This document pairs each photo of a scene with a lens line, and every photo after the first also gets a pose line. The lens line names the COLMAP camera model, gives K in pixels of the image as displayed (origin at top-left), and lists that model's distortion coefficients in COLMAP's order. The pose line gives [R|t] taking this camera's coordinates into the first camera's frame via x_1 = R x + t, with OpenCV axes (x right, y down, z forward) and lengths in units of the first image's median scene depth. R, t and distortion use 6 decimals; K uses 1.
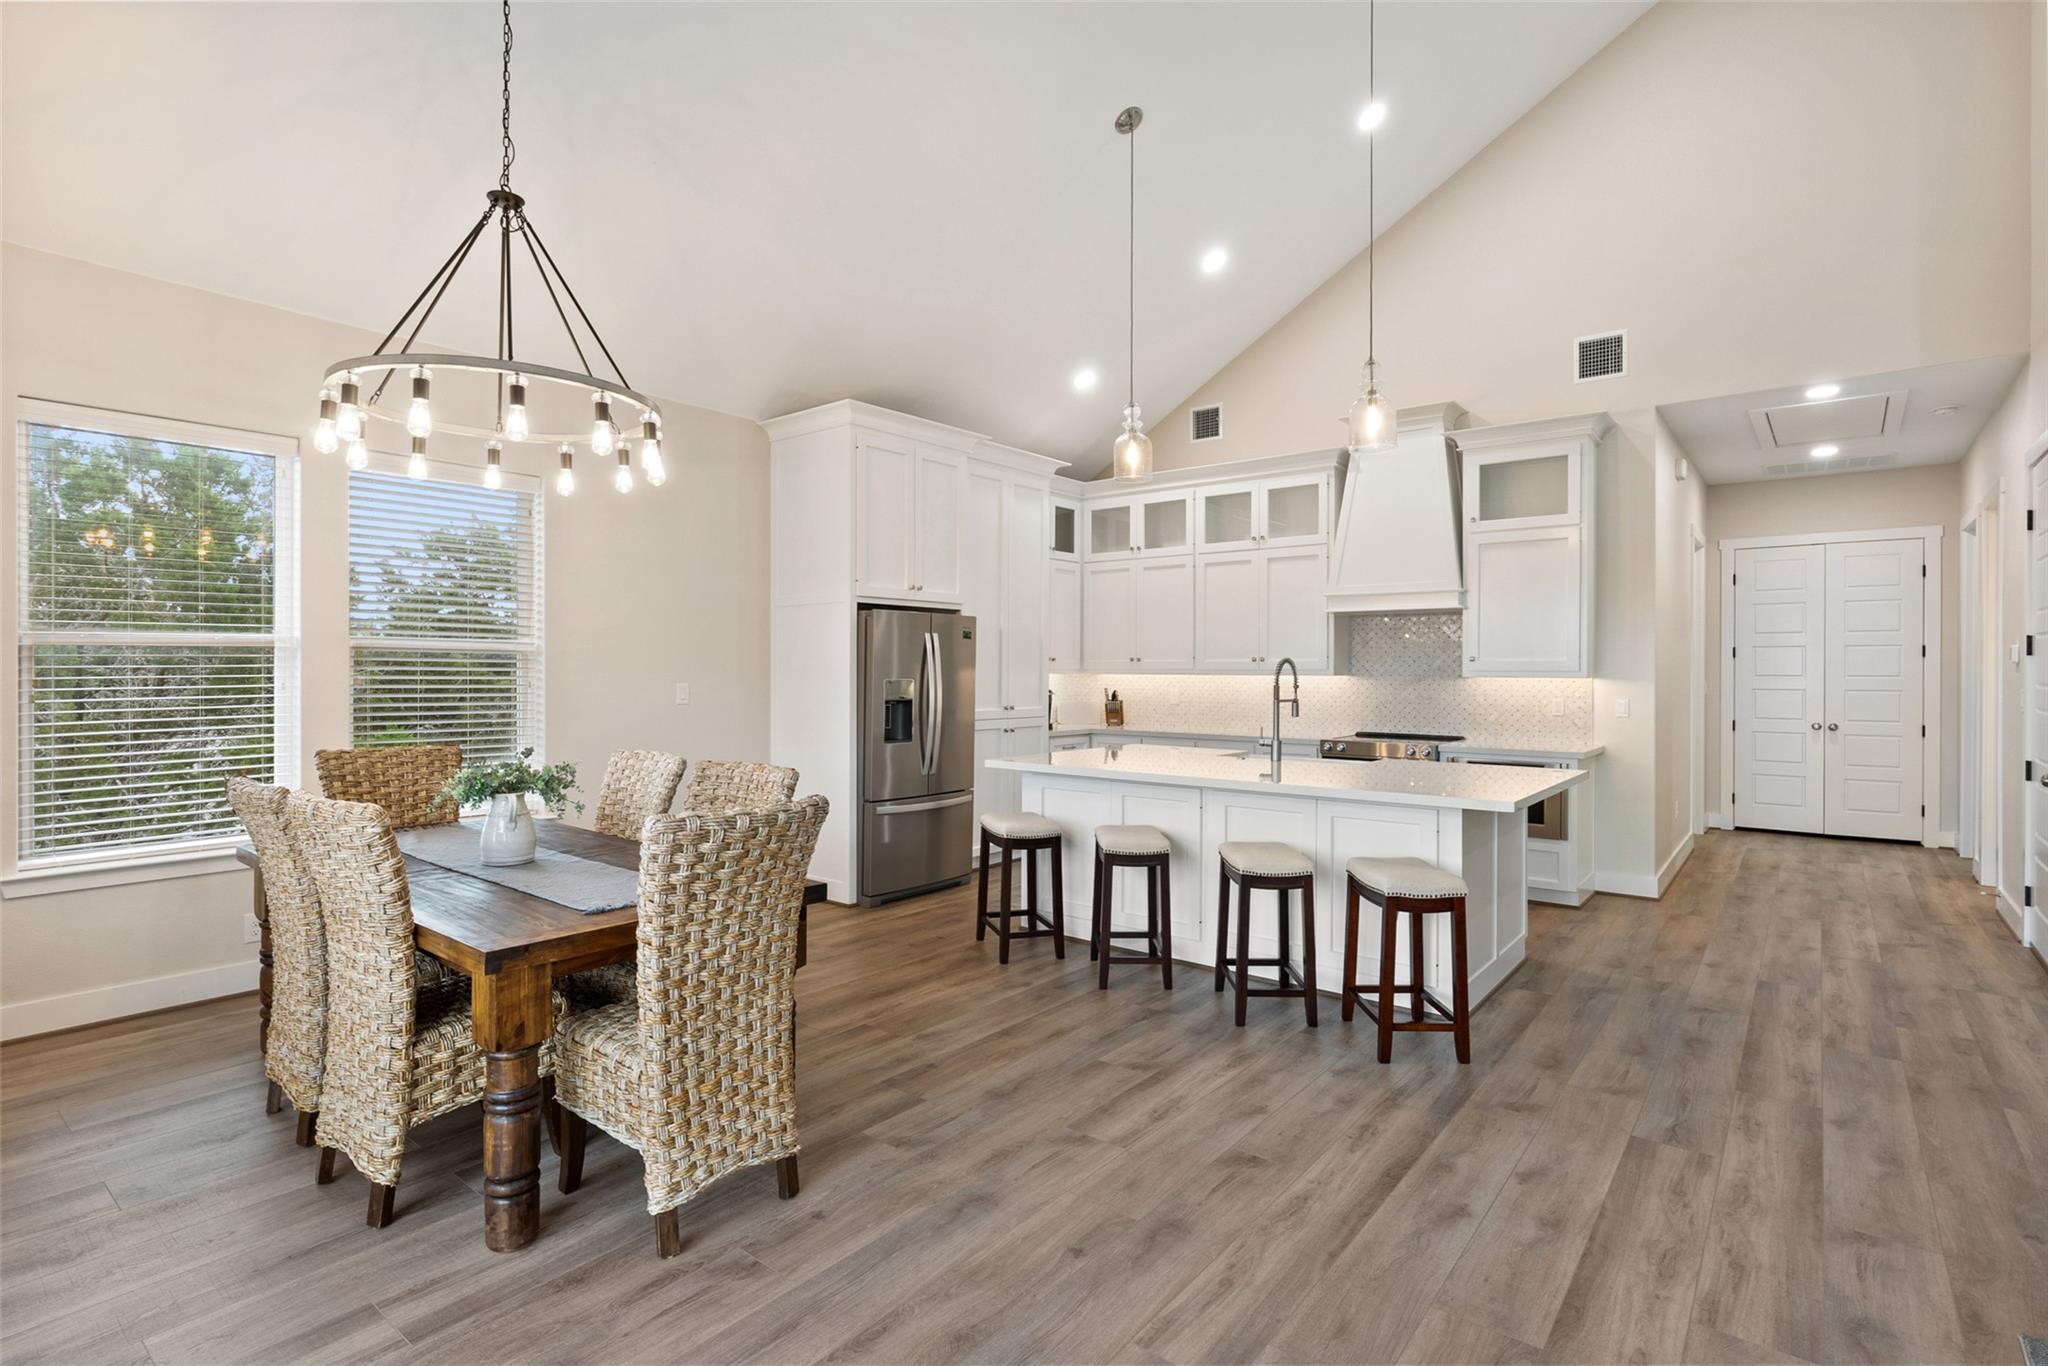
lens RADIAL K [[991.5, 0, 1027.4], [0, 991.5, 672.3], [0, 0, 1]] dist [-0.012350, 0.001703]
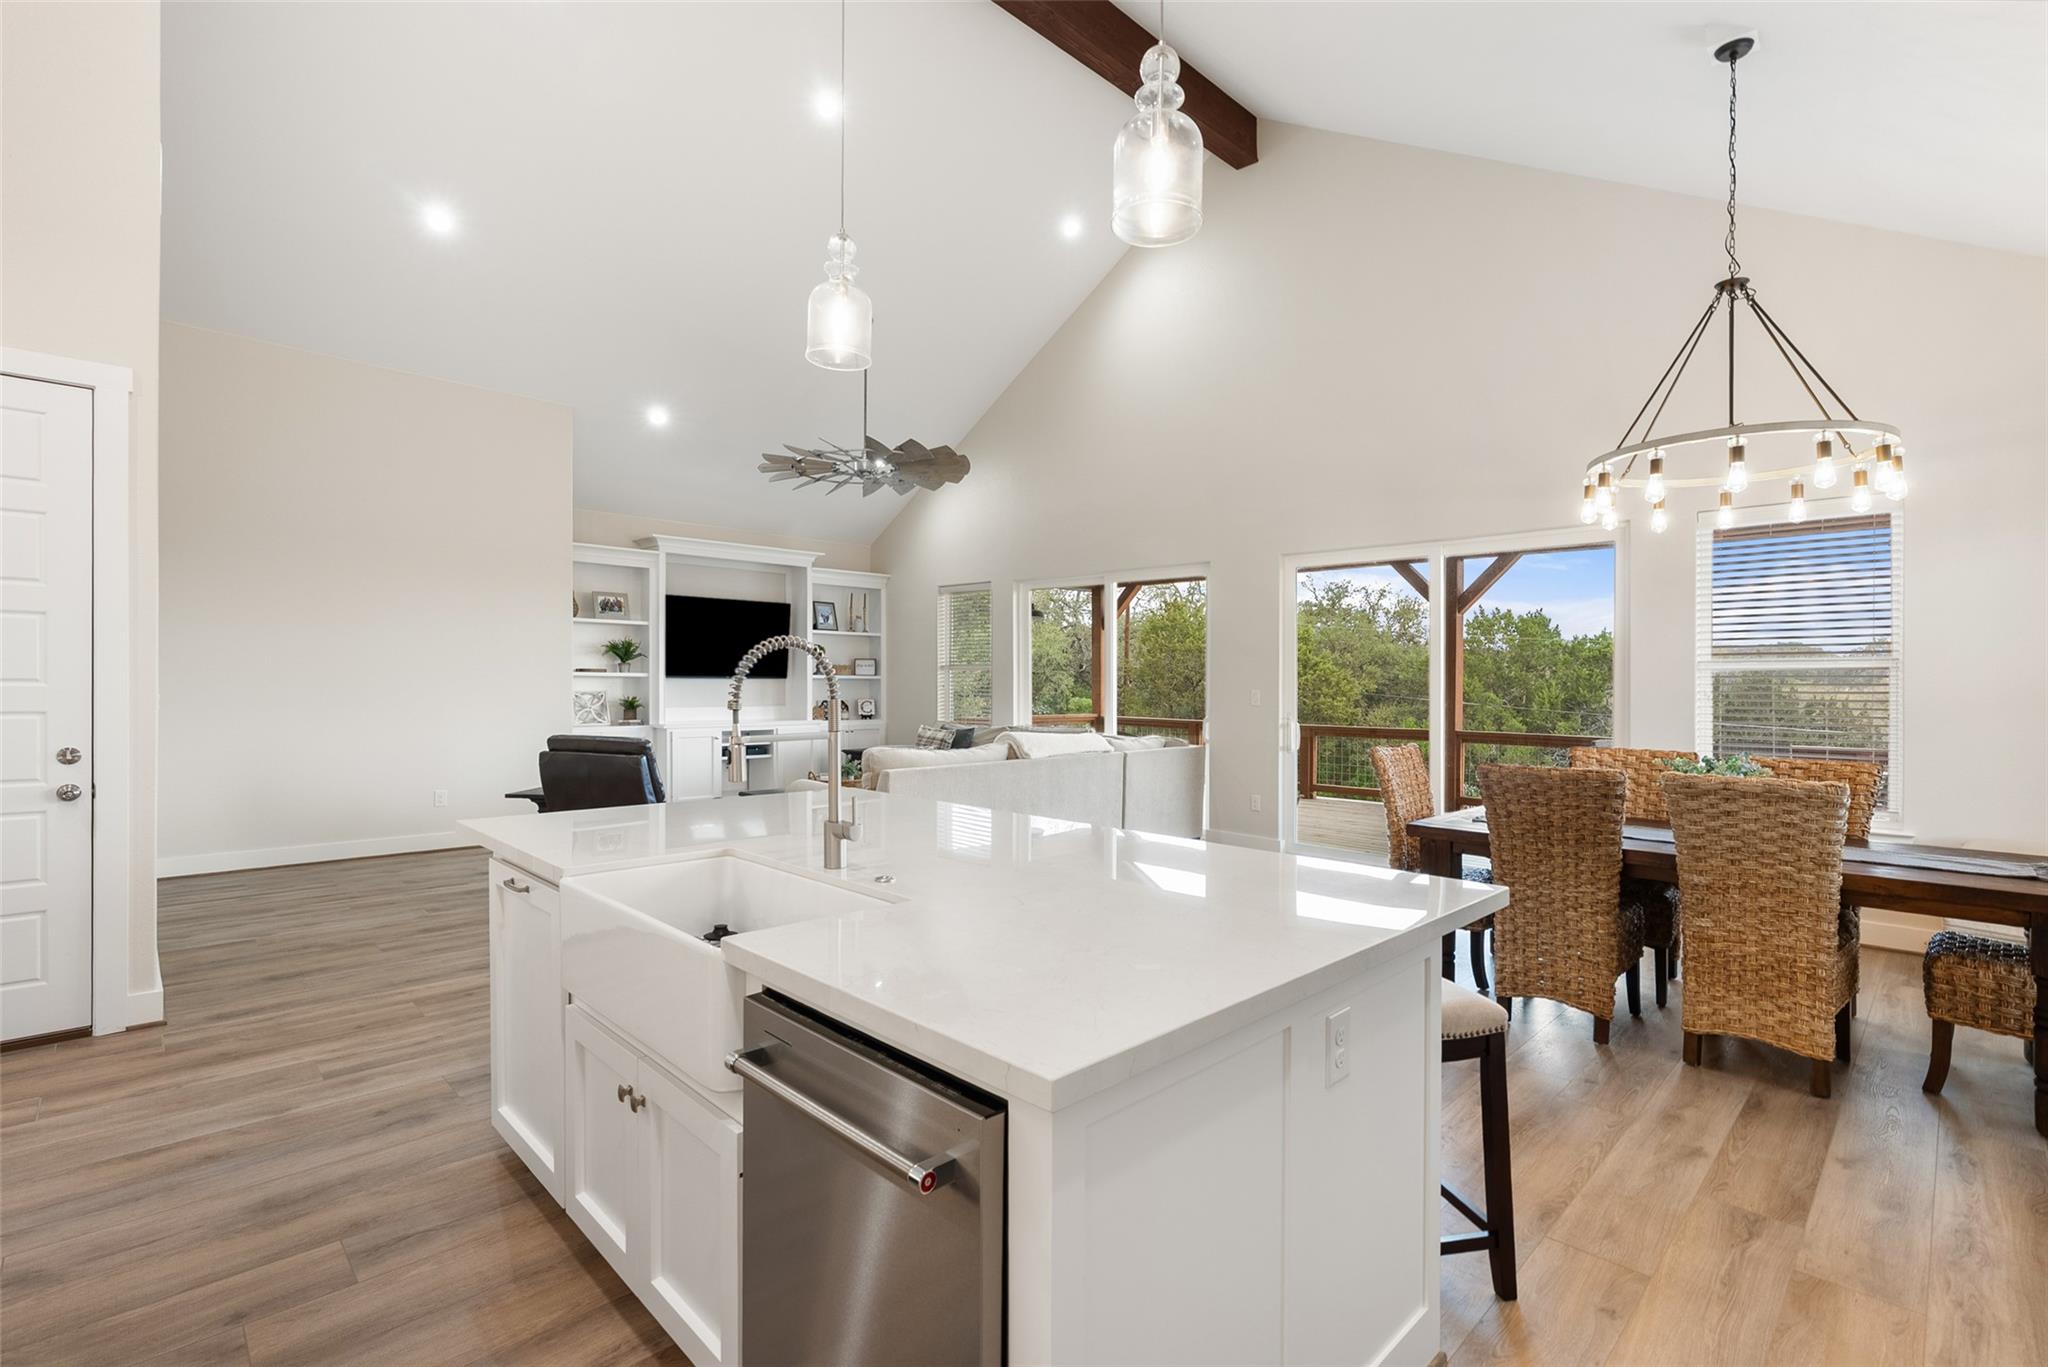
lens RADIAL K [[916.3, 0, 985.8], [0, 916.3, 673.6], [0, 0, 1]] dist [-0.018858, -0.000093]
pose [[-0.990543, -0.008107, 0.136965, 0.107707], [-0.008544, 0.999960, -0.002604, 0.000464], [-0.136939, -0.003750, -0.990572, 1.124392]]
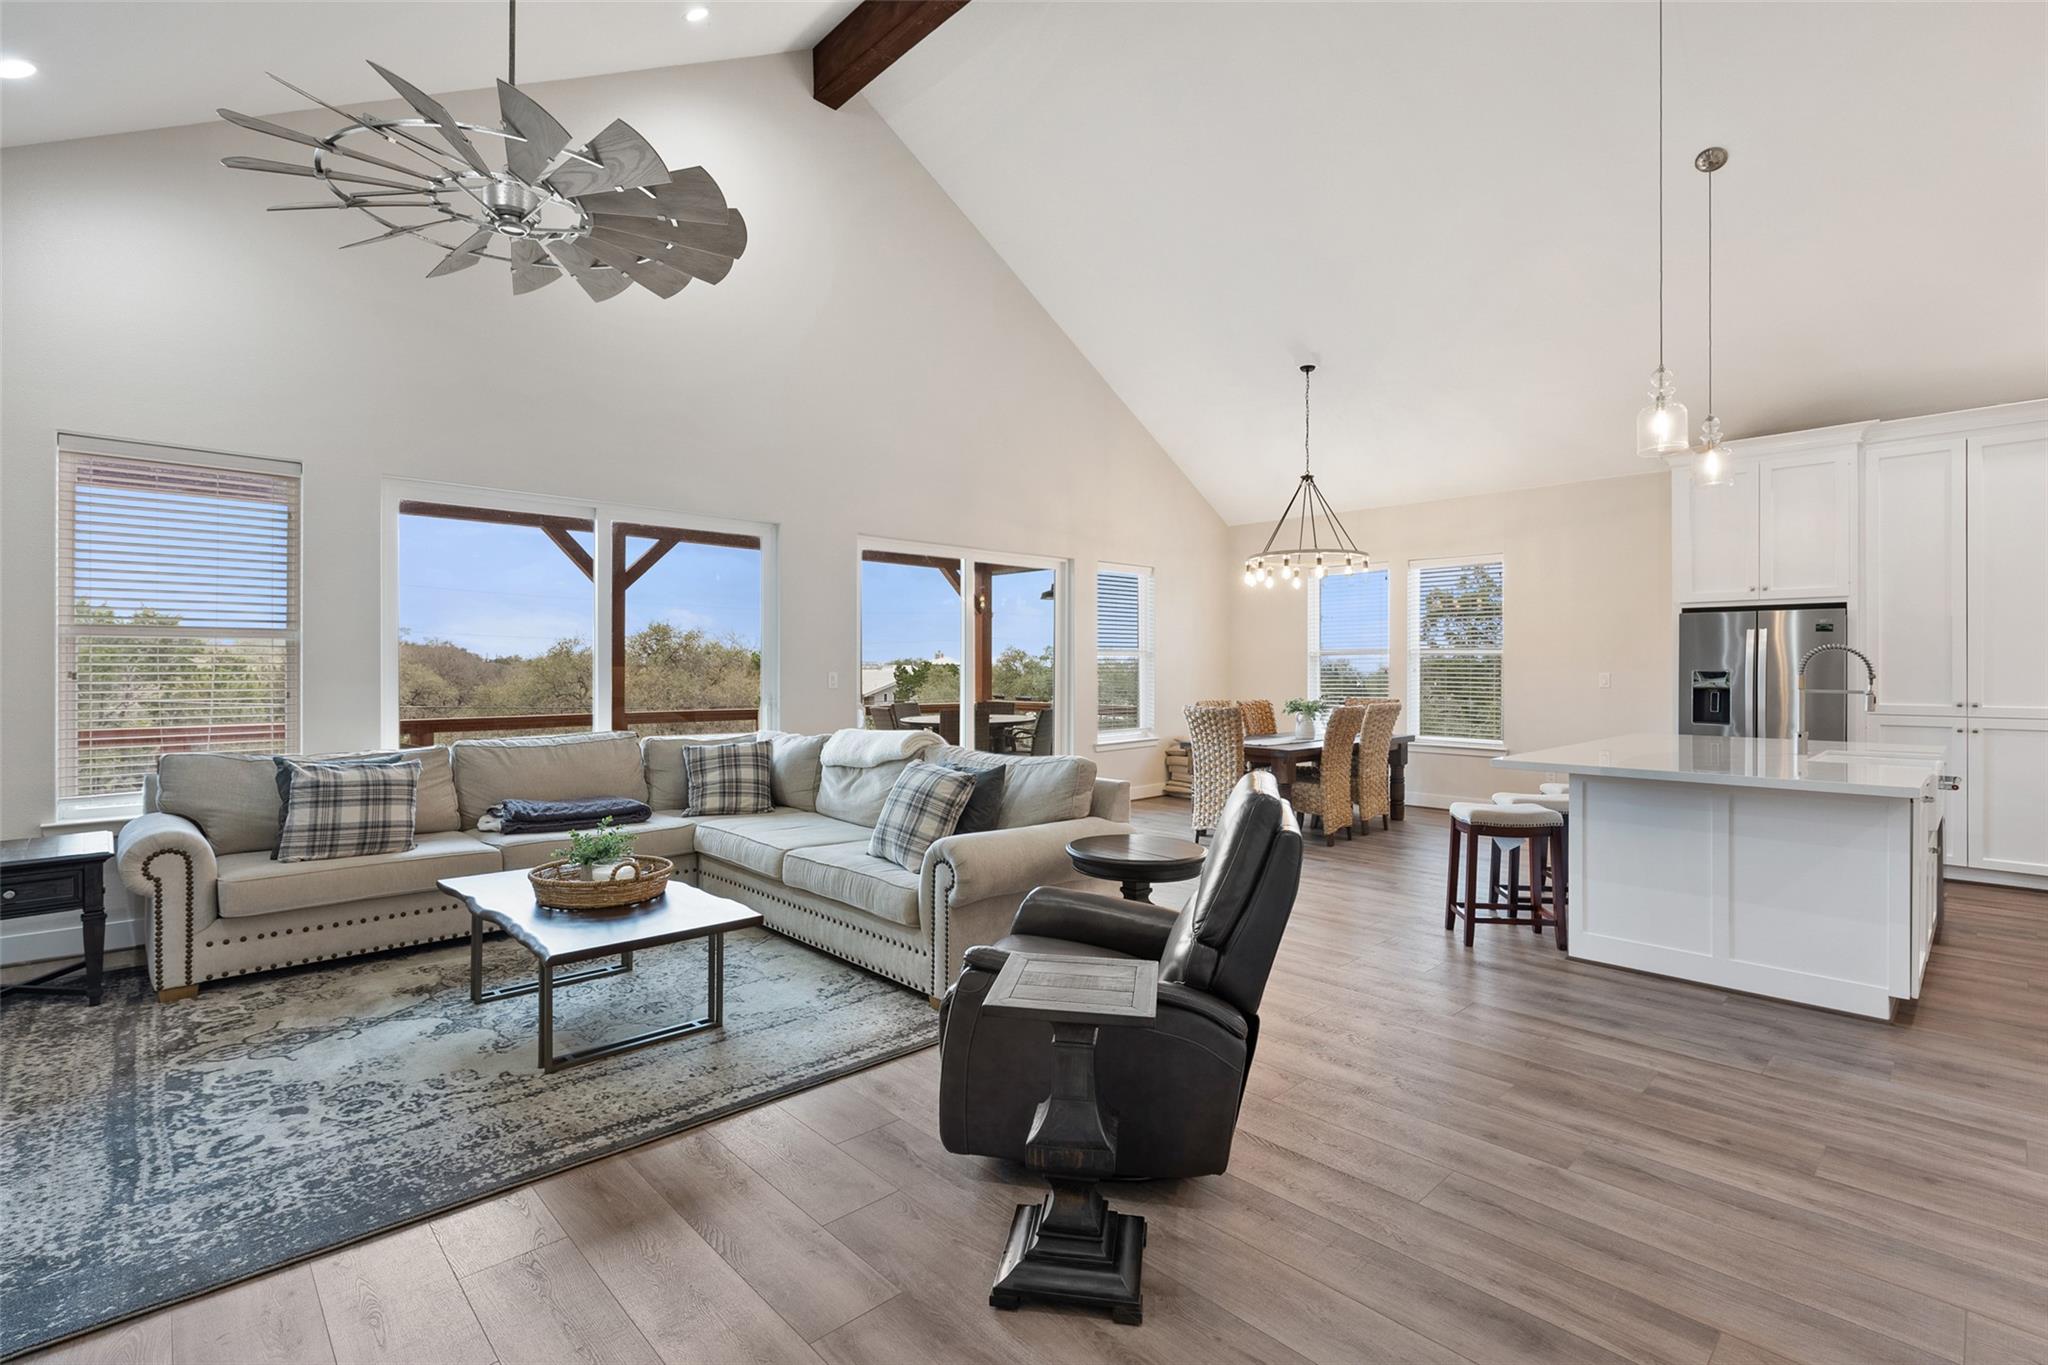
lens RADIAL K [[937.5, 0, 1023.5], [0, 937.5, 644.4], [0, 0, 1]] dist [-0.004208, -0.000552]
pose [[-0.134528, -0.024831, -0.990599, 0.998119], [-0.007447, 0.999683, -0.024047, 0.008406], [0.990882, 0.004142, -0.134671, 0.307415]]
